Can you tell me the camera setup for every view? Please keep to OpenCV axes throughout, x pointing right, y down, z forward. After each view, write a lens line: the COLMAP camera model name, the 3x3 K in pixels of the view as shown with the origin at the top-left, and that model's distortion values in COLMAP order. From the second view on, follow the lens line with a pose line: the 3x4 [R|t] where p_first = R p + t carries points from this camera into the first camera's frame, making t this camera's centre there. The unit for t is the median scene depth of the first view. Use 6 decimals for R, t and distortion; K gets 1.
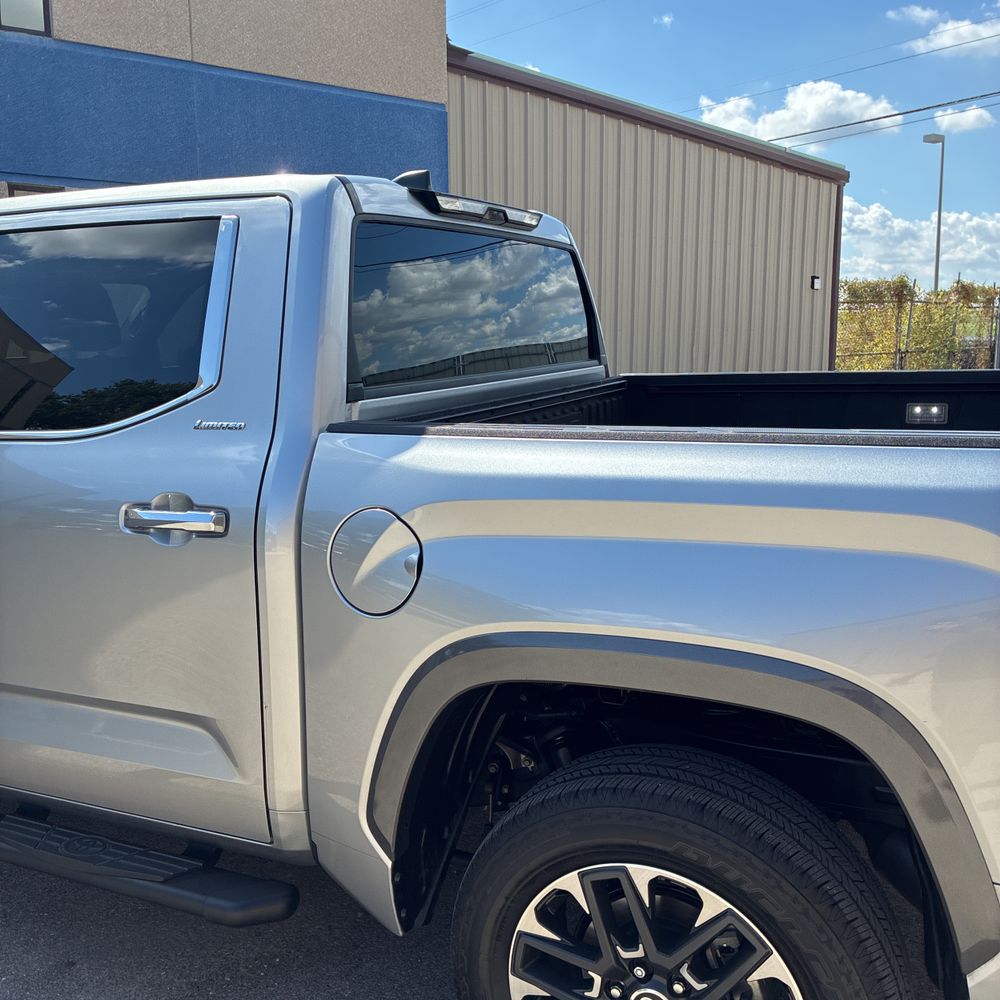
lens RADIAL K [[1018.2, 0, 514.5], [0, 1018.2, 488.1], [0, 0, 1]] dist [0.012101, 0.001382]
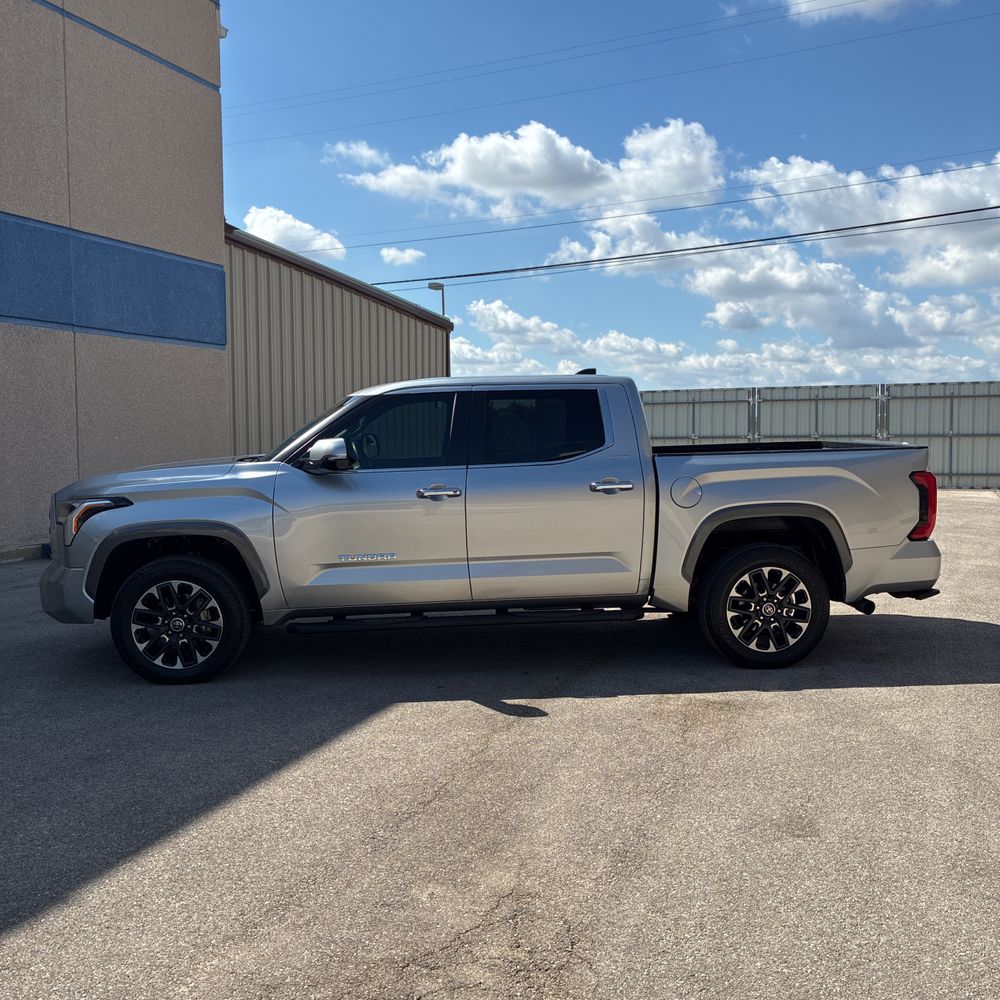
lens RADIAL K [[1015.1, 0, 493.8], [0, 1015.1, 493.2], [0, 0, 1]] dist [0.007159, 0.023461]
pose [[0.882008, -0.027692, 0.470420, -2.345061], [0.076094, 0.993540, -0.084185, 0.316770], [-0.465050, 0.110048, 0.878418, -1.719601]]
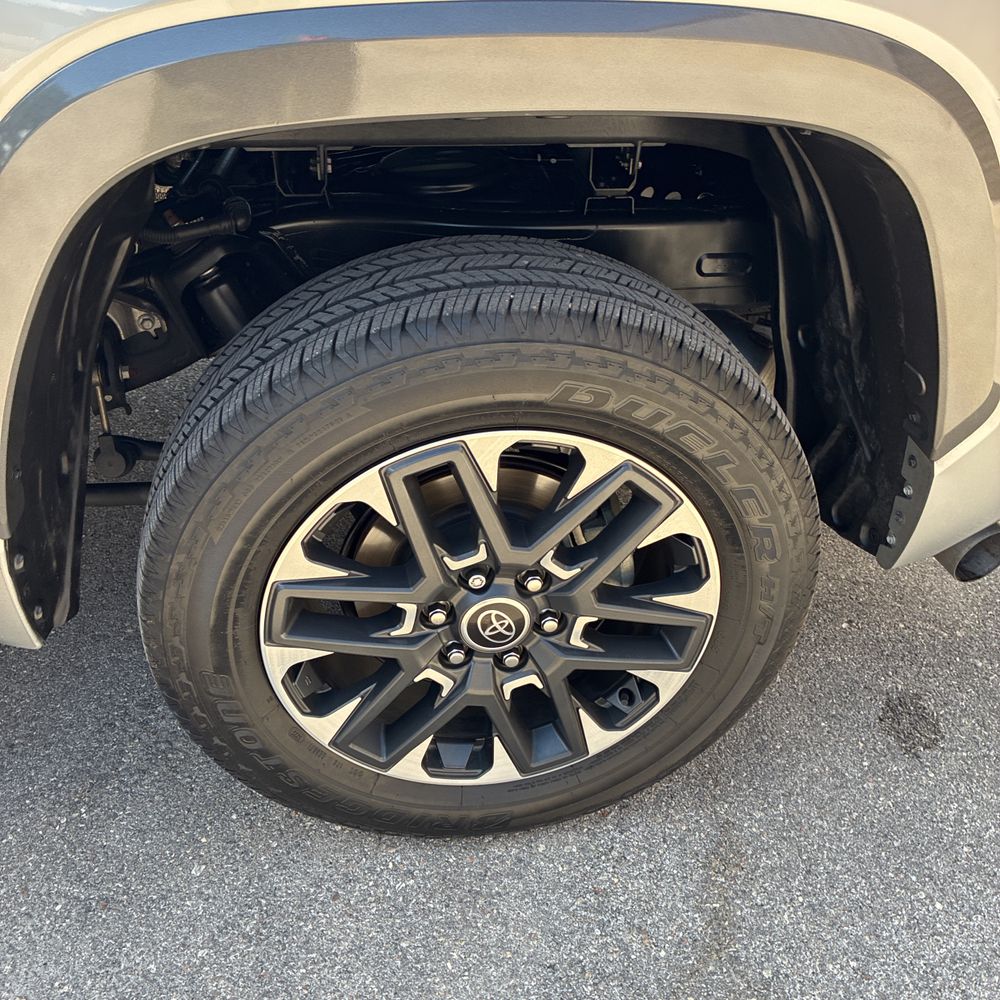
lens RADIAL K [[1009.3, 0, 500.8], [0, 1009.3, 506.8], [0, 0, 1]] dist [0.014215, -0.004411]
pose [[0.832141, -0.271898, 0.483335, -0.162706], [0.032523, 0.893985, 0.446914, 0.132415], [-0.553610, -0.356176, 0.752765, 0.496021]]
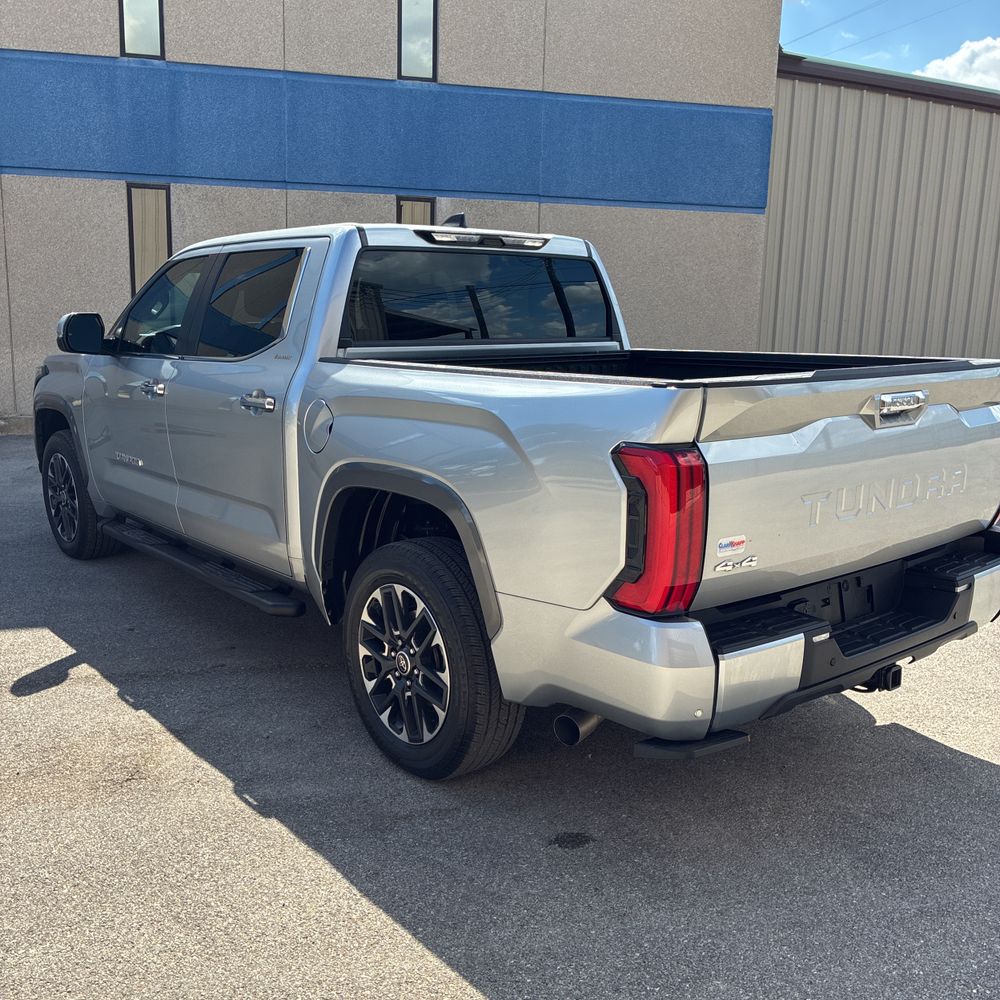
lens RADIAL K [[1015.1, 0, 493.8], [0, 1015.1, 493.2], [0, 0, 1]] dist [0.007159, 0.023461]
pose [[0.898559, 0.105018, -0.426102, 1.042655], [-0.096219, 0.994465, 0.042195, 0.086927], [0.428175, 0.003085, 0.903690, -0.654569]]
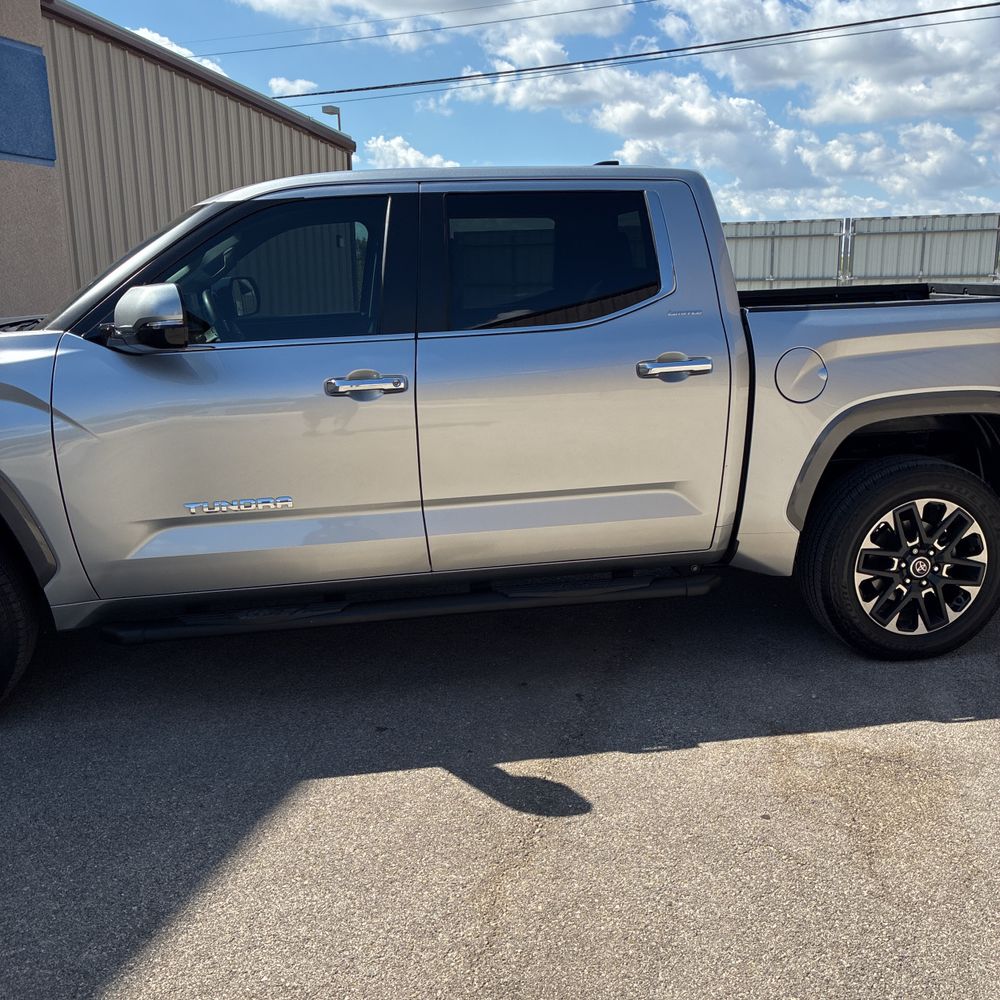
lens RADIAL K [[1009.3, 0, 500.8], [0, 1009.3, 506.8], [0, 0, 1]] dist [0.014215, -0.004411]
pose [[0.830793, -0.128745, 0.541487, -1.728650], [0.097949, 0.991515, 0.085463, 0.100914], [-0.547895, -0.017964, 0.836354, -0.323705]]
